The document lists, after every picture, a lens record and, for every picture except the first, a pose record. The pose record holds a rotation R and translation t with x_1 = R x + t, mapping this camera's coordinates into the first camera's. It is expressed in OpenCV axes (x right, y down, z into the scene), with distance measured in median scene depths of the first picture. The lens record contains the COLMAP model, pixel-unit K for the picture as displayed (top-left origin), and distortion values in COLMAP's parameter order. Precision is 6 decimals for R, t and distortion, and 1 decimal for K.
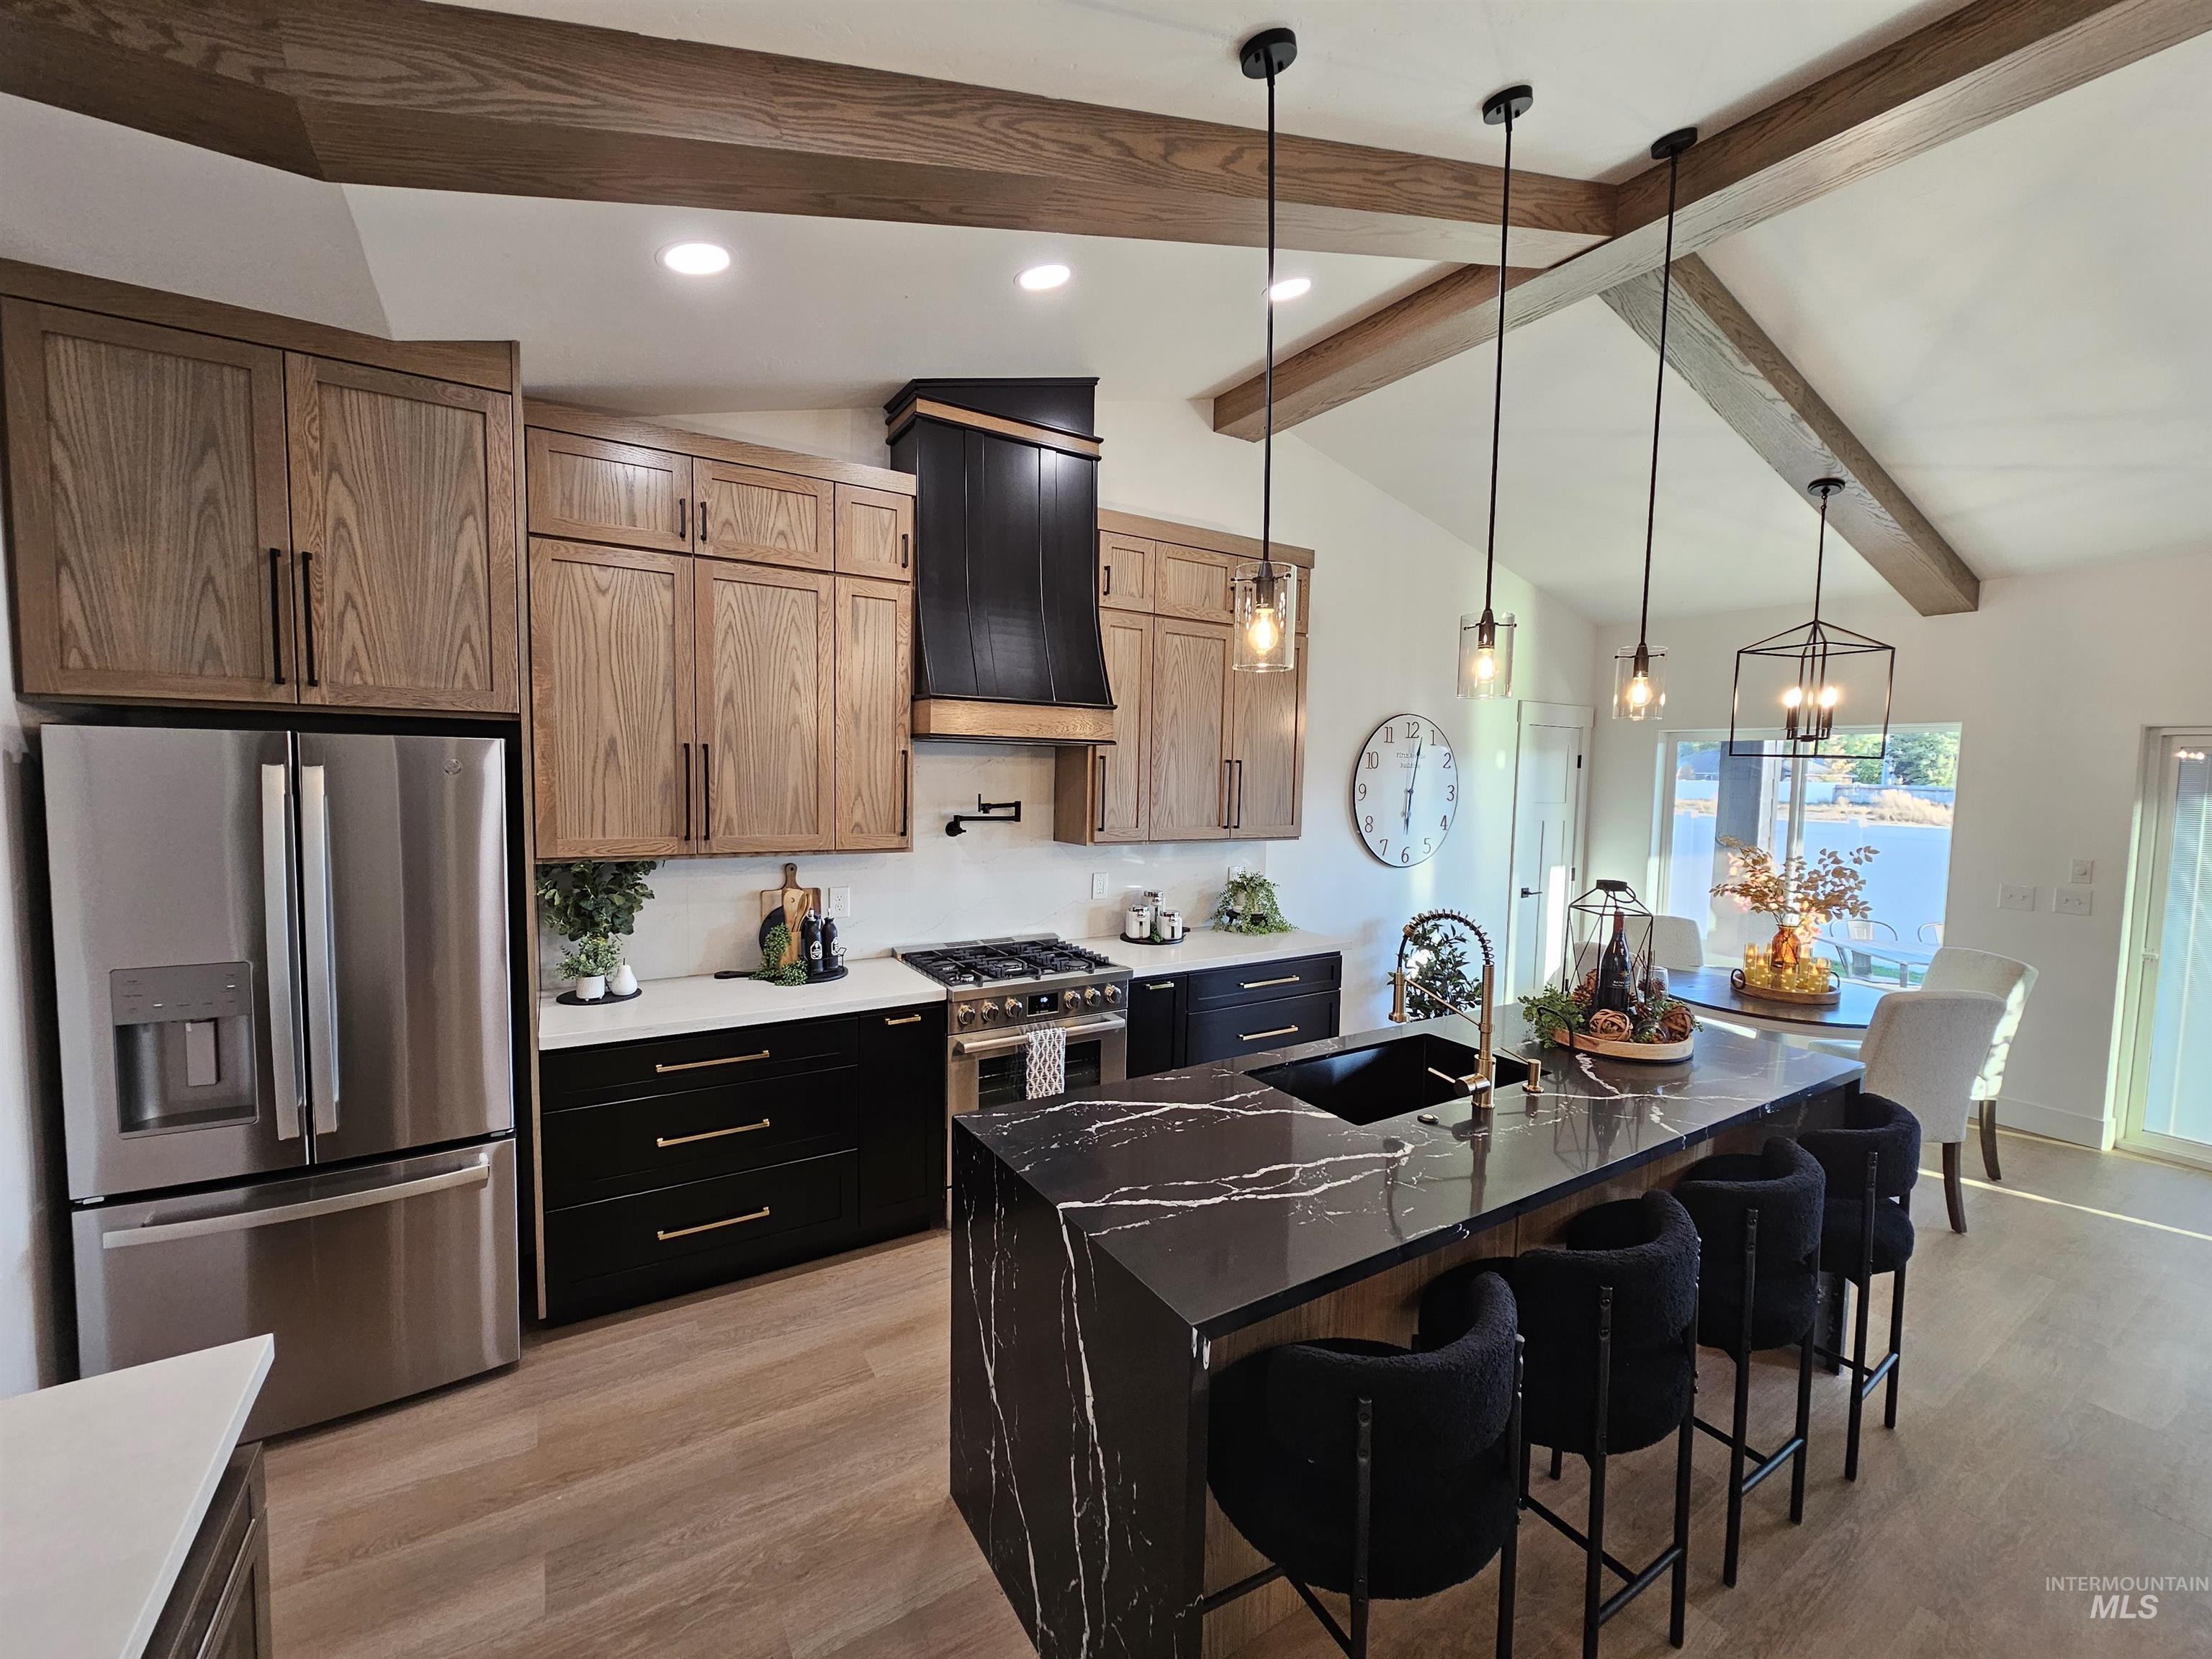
lens RADIAL K [[901.4, 0, 1114.9], [0, 901.4, 832.5], [0, 0, 1]] dist [-0.001566, 0.000690]
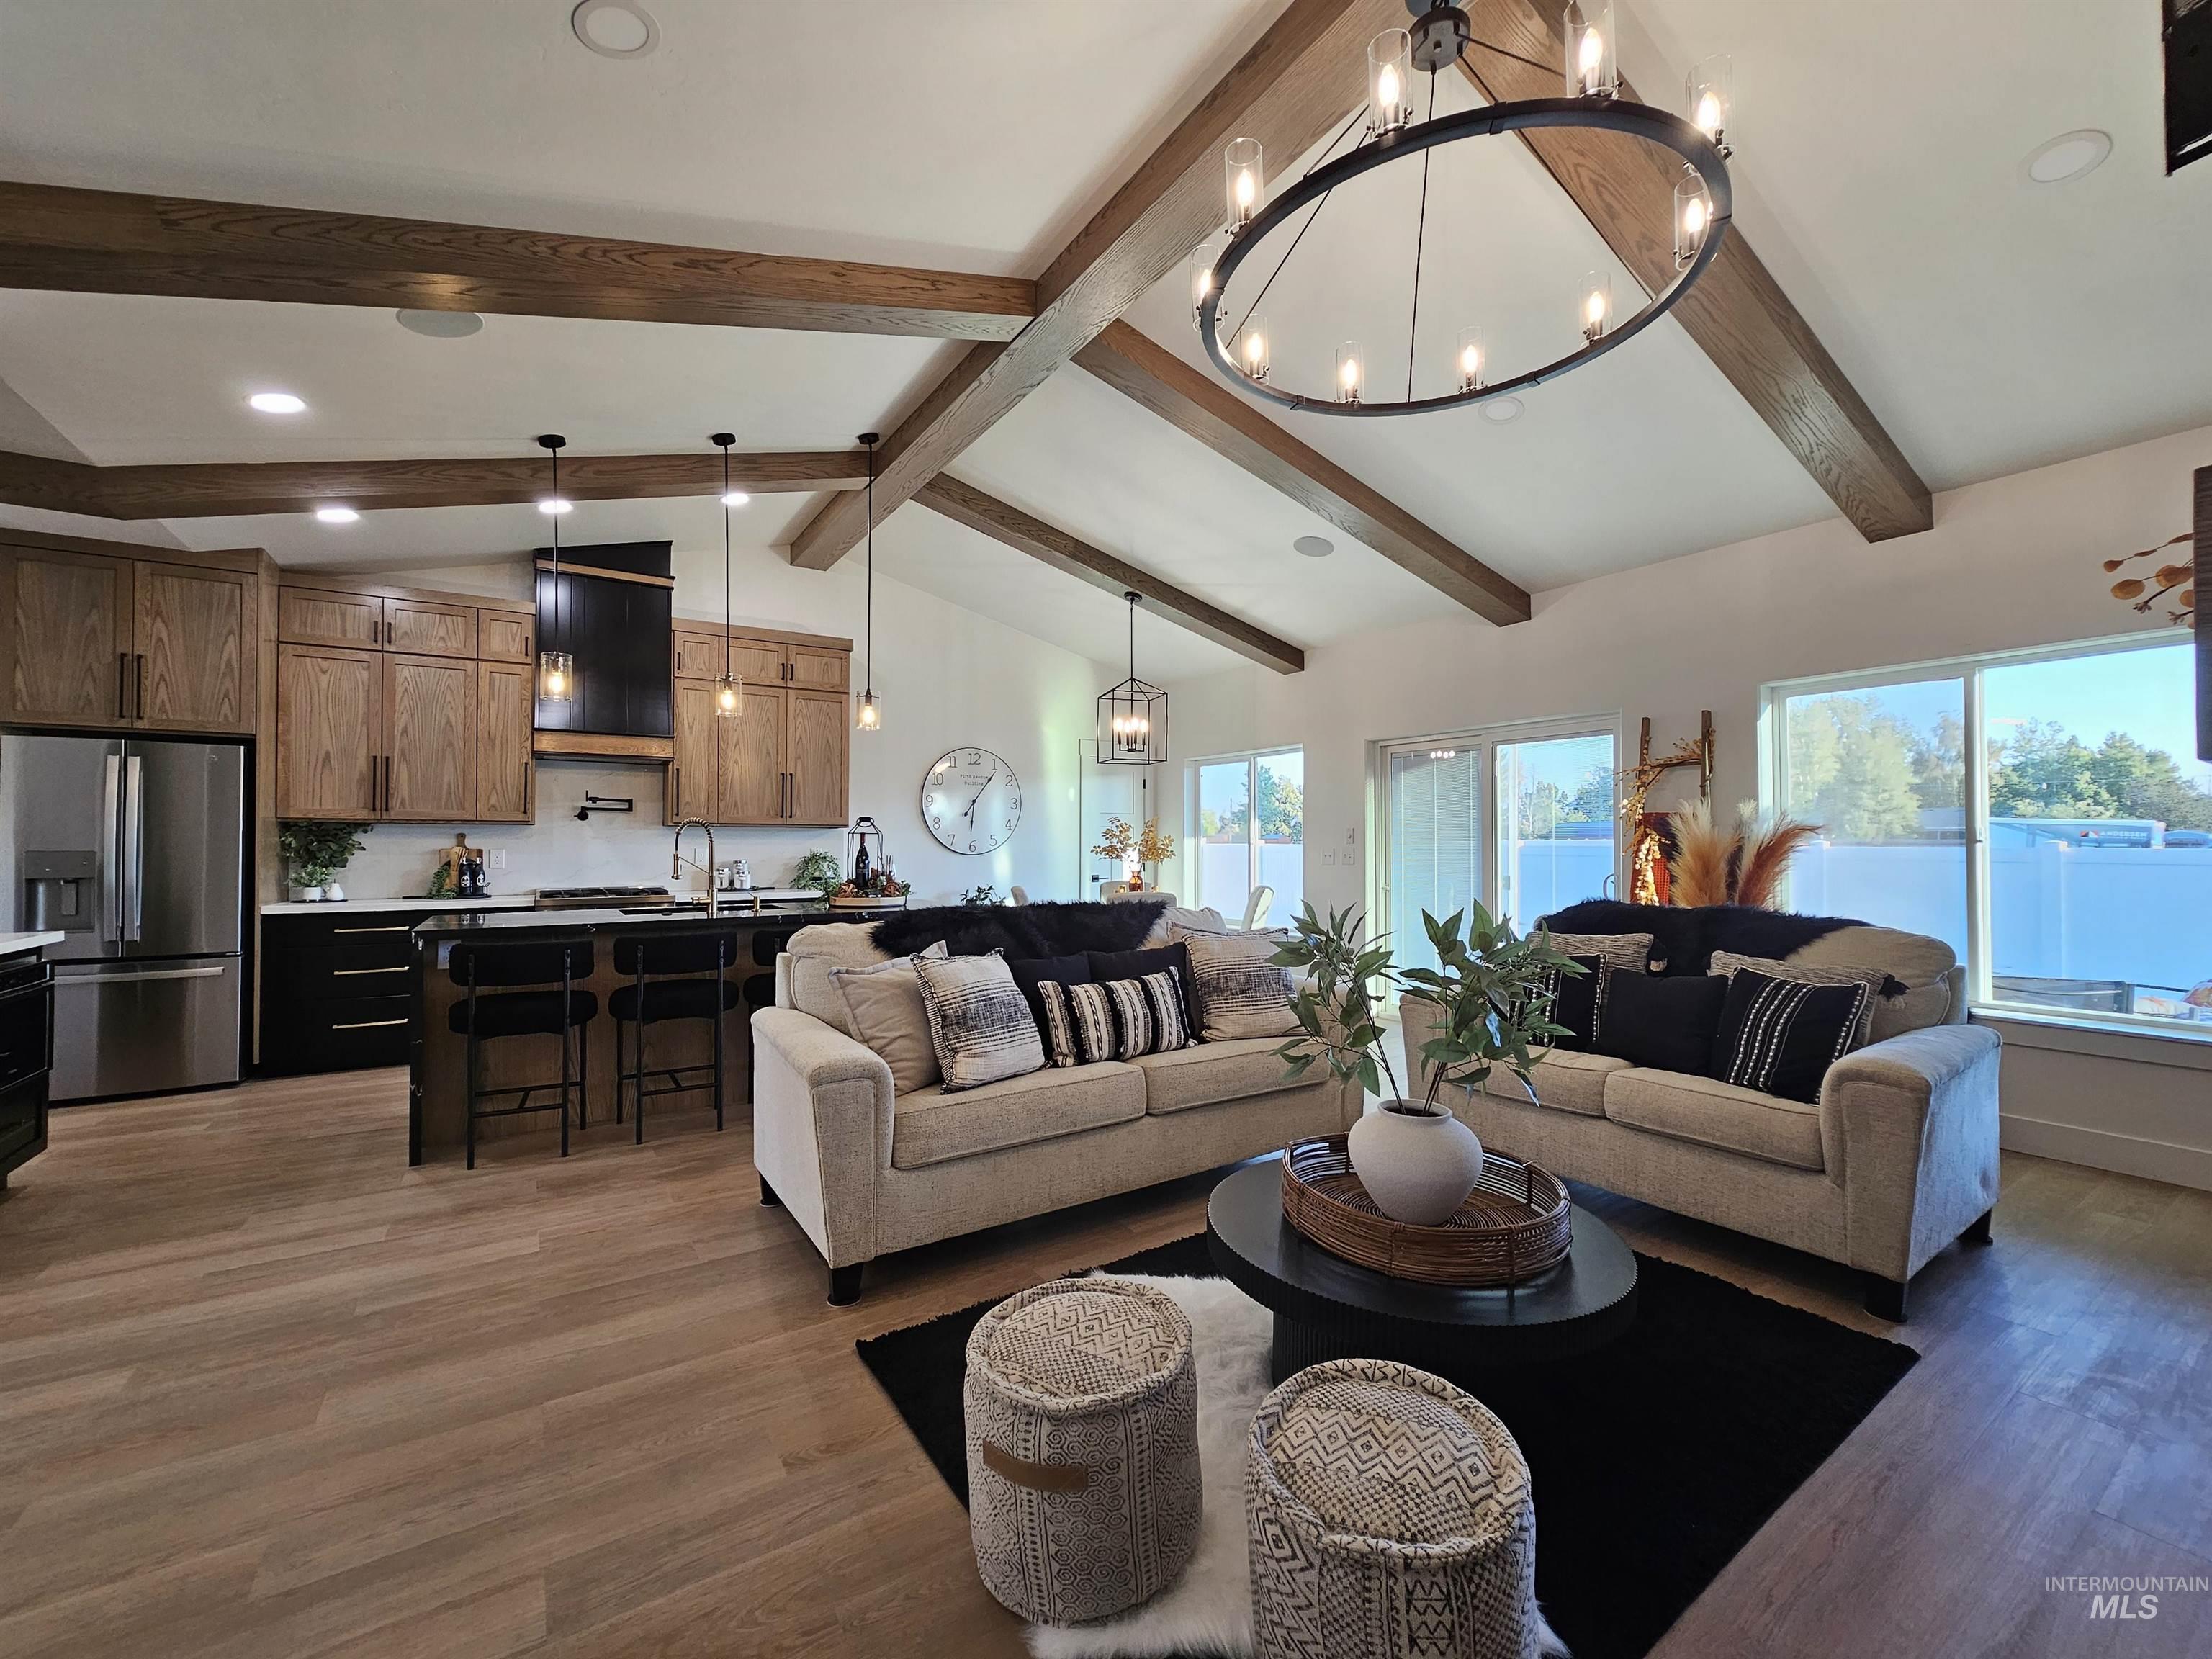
lens RADIAL K [[901.4, 0, 1114.9], [0, 901.4, 832.5], [0, 0, 1]] dist [-0.001566, 0.000690]
pose [[0.999717, -0.020212, 0.012558, 0.955174], [0.021197, 0.996241, -0.083992, 0.231335], [-0.010813, 0.084235, 0.996387, -0.766726]]
